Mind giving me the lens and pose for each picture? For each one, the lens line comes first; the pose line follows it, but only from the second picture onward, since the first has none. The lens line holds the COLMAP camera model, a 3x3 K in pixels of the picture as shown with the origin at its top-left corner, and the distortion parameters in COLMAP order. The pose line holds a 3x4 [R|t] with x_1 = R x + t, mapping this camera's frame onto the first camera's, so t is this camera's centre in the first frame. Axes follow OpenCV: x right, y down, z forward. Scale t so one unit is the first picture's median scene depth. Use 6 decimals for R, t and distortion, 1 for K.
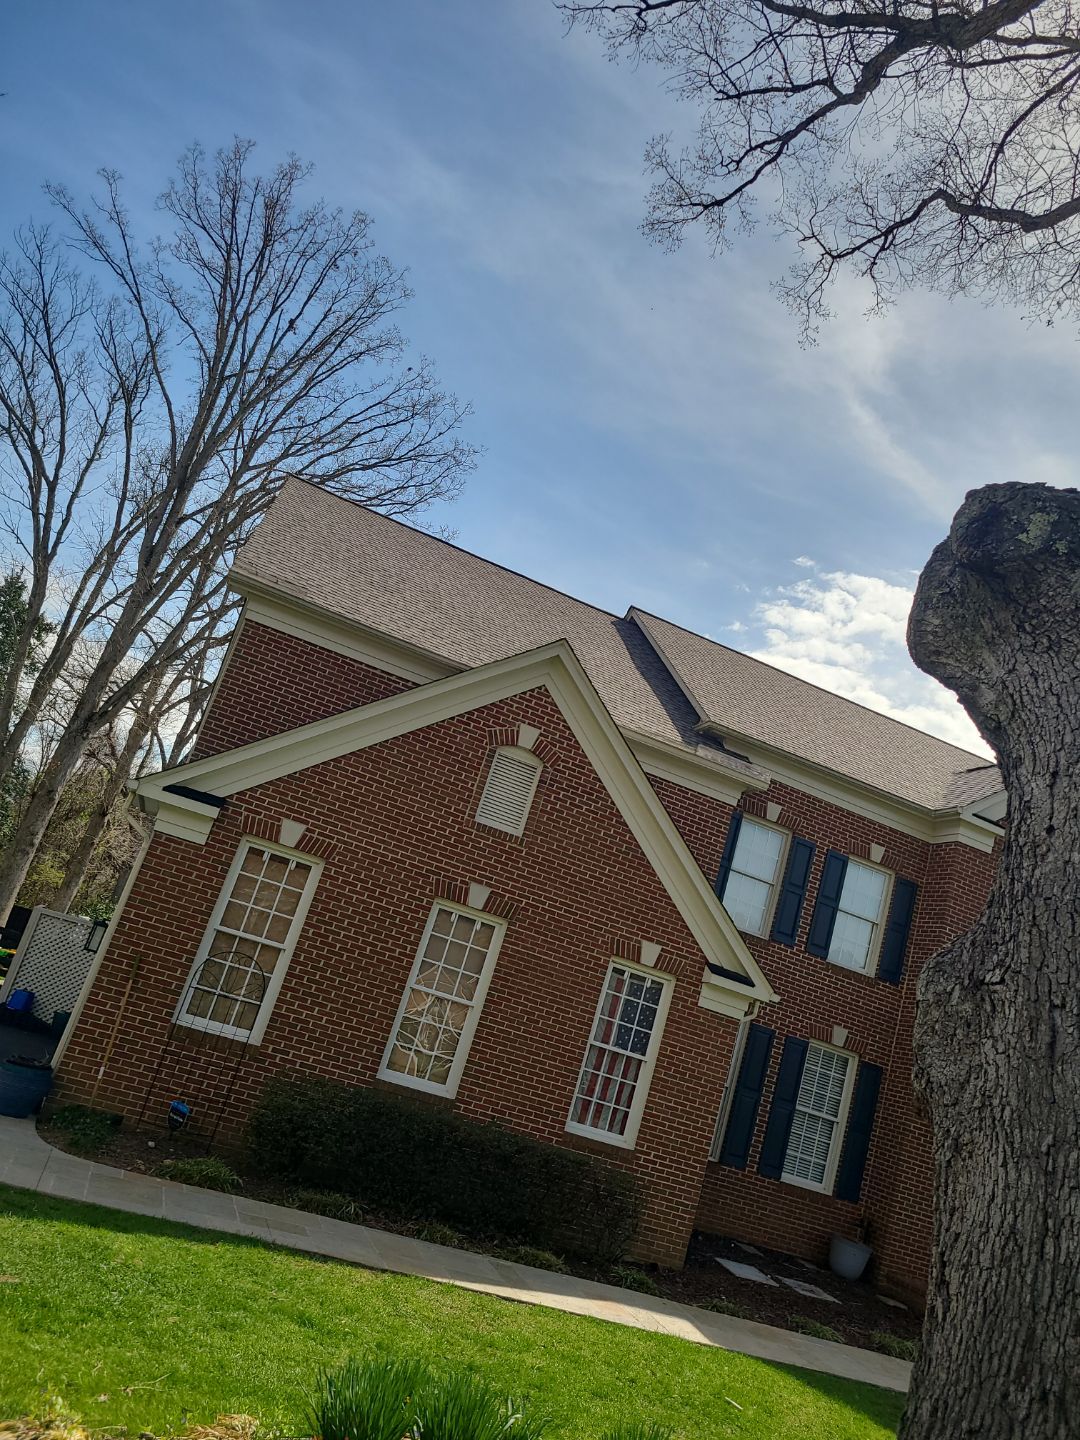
lens RADIAL K [[1066.7, 0, 546.8], [0, 1066.7, 727.9], [0, 0, 1]] dist [0.050991, -0.002011]
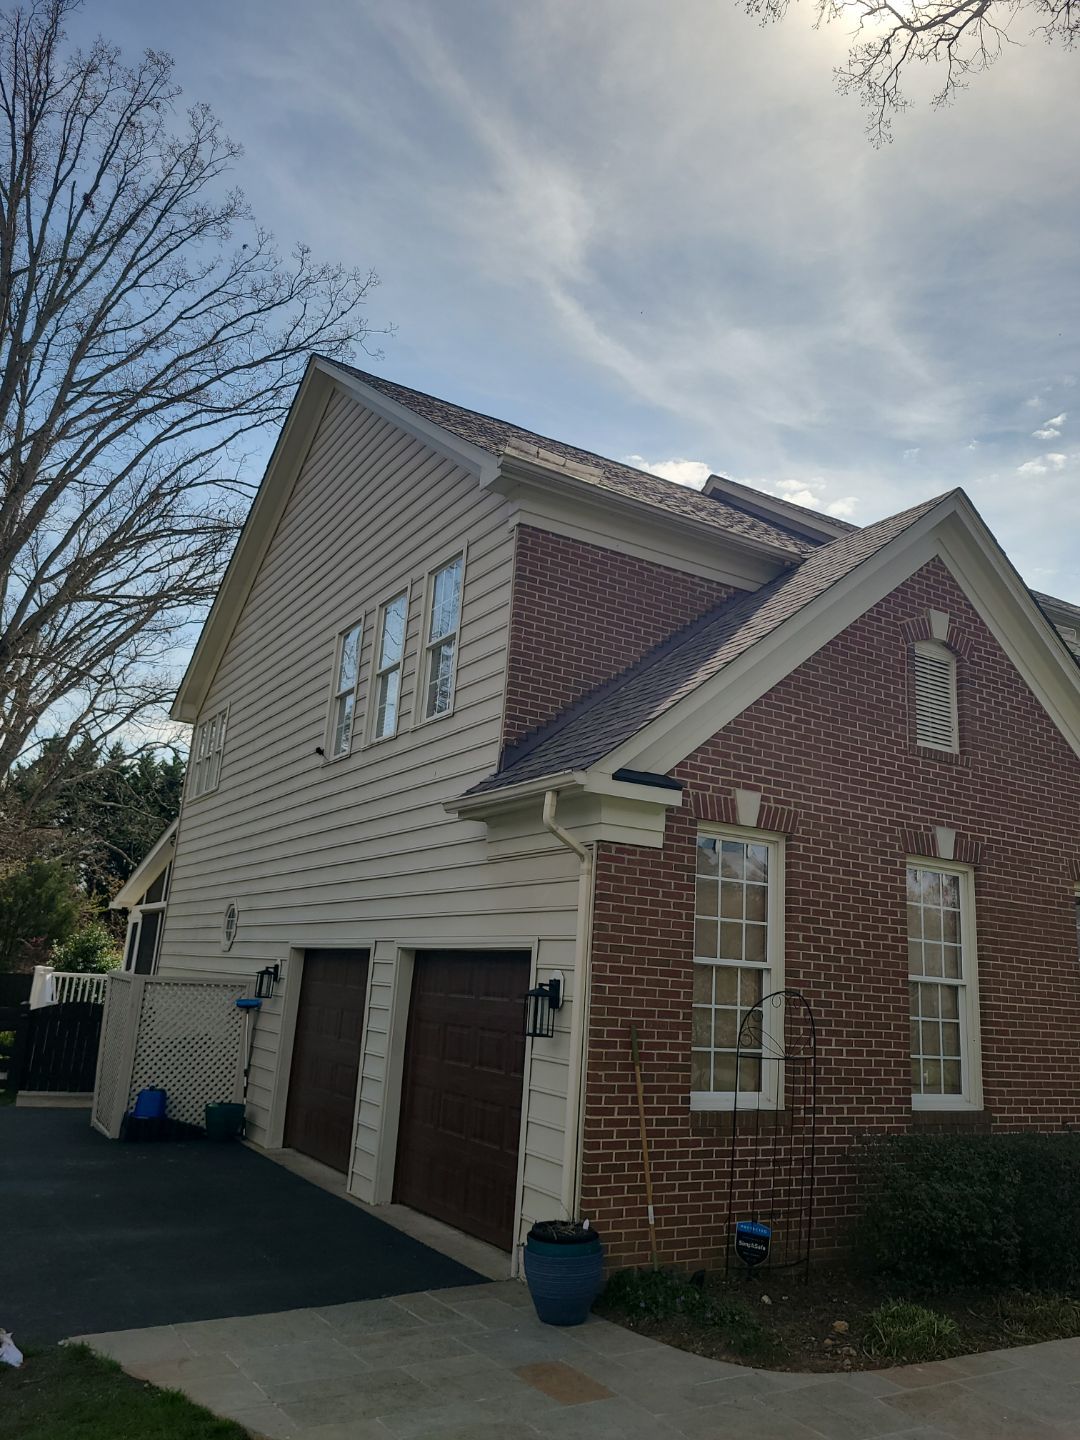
lens RADIAL K [[1071.0, 0, 546.3], [0, 1071.0, 723.1], [0, 0, 1]] dist [0.056427, -0.047438]
pose [[0.959194, -0.174183, 0.222728, -0.472777], [0.156645, 0.983147, 0.094259, -0.039450], [-0.235393, -0.055524, 0.970313, 0.325350]]
